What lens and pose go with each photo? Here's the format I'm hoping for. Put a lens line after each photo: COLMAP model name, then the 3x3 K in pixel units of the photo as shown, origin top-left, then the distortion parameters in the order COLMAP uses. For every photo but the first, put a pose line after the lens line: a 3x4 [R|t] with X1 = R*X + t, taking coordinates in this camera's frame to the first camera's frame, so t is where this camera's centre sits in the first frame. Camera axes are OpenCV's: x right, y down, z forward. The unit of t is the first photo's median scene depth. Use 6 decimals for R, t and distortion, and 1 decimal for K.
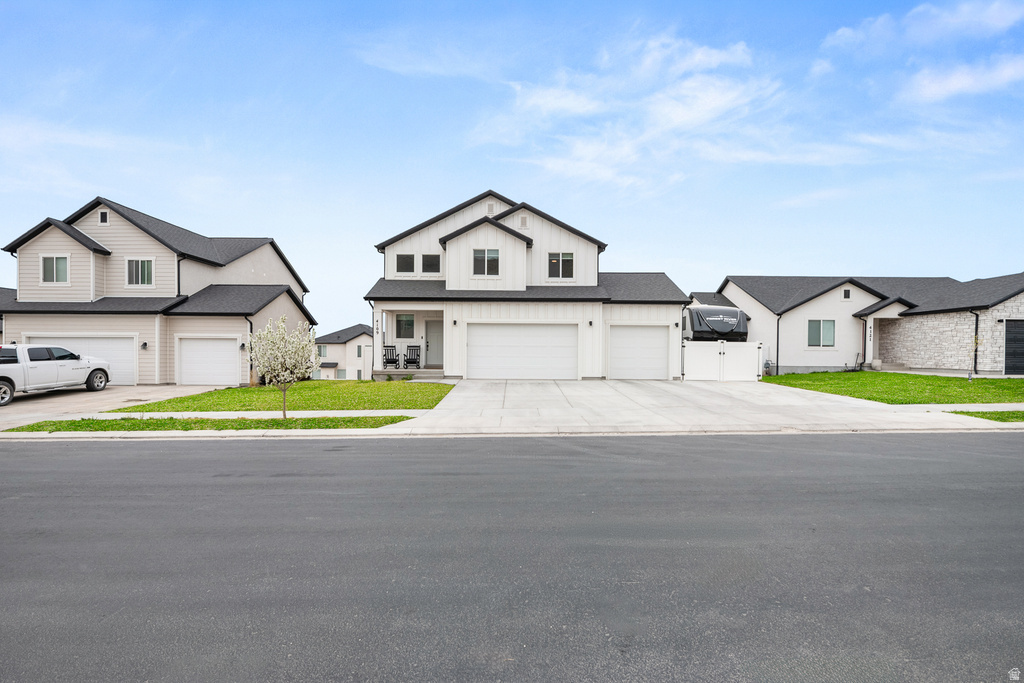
lens RADIAL K [[468.0, 0, 515.7], [0, 468.0, 351.0], [0, 0, 1]] dist [0.000714, 0.000025]
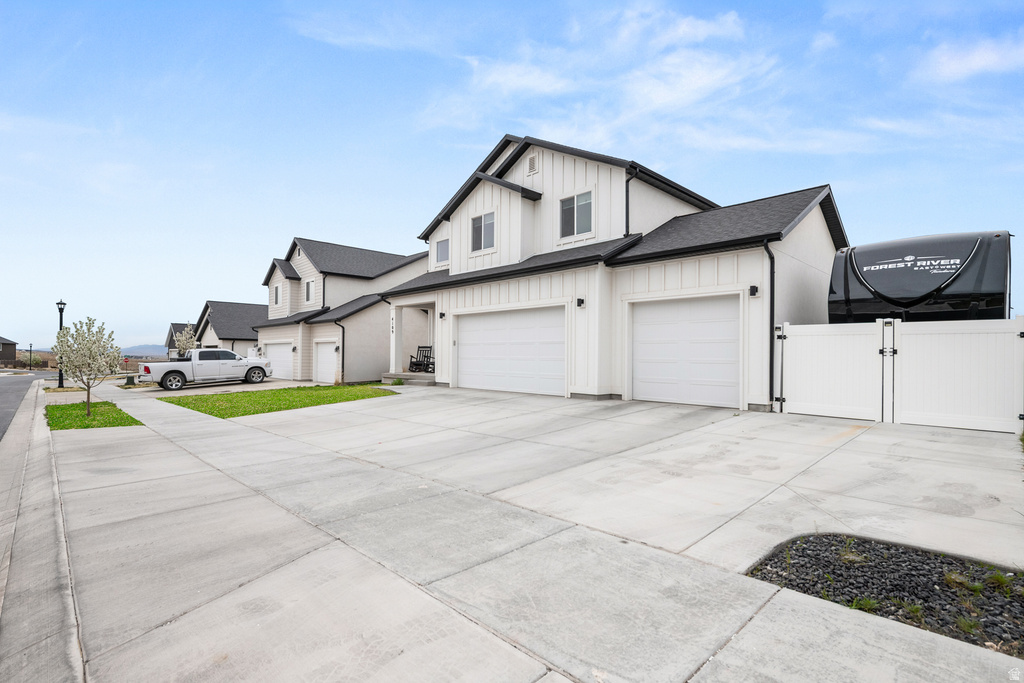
lens RADIAL K [[485.1, 0, 512.0], [0, 485.1, 341.5], [0, 0, 1]] dist [-0.001781, -0.000113]
pose [[0.693714, -0.022967, -0.719884, 0.515669], [0.001819, 0.999544, -0.030137, 0.008165], [0.720248, 0.019597, 0.693439, 0.493581]]
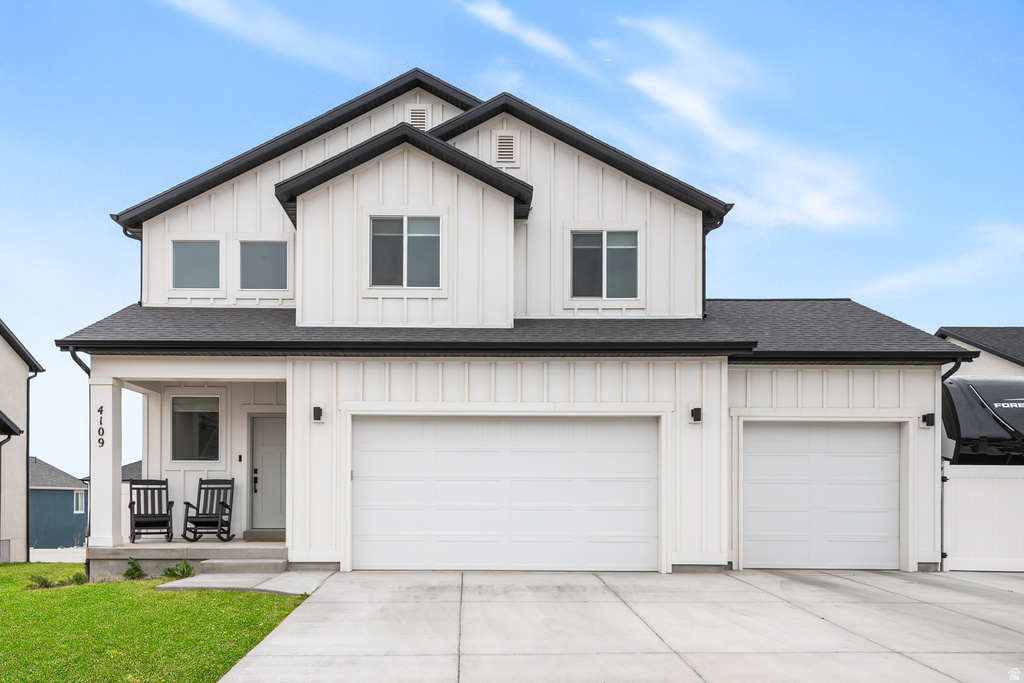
lens RADIAL K [[738.1, 0, 468.0], [0, 738.1, 484.5], [0, 0, 1]] dist [0.008914, 0.004041]
pose [[0.999979, -0.002924, -0.005812, -0.010902], [0.002851, 0.999917, -0.012602, 0.001031], [0.005848, 0.012585, 0.999904, 0.416030]]
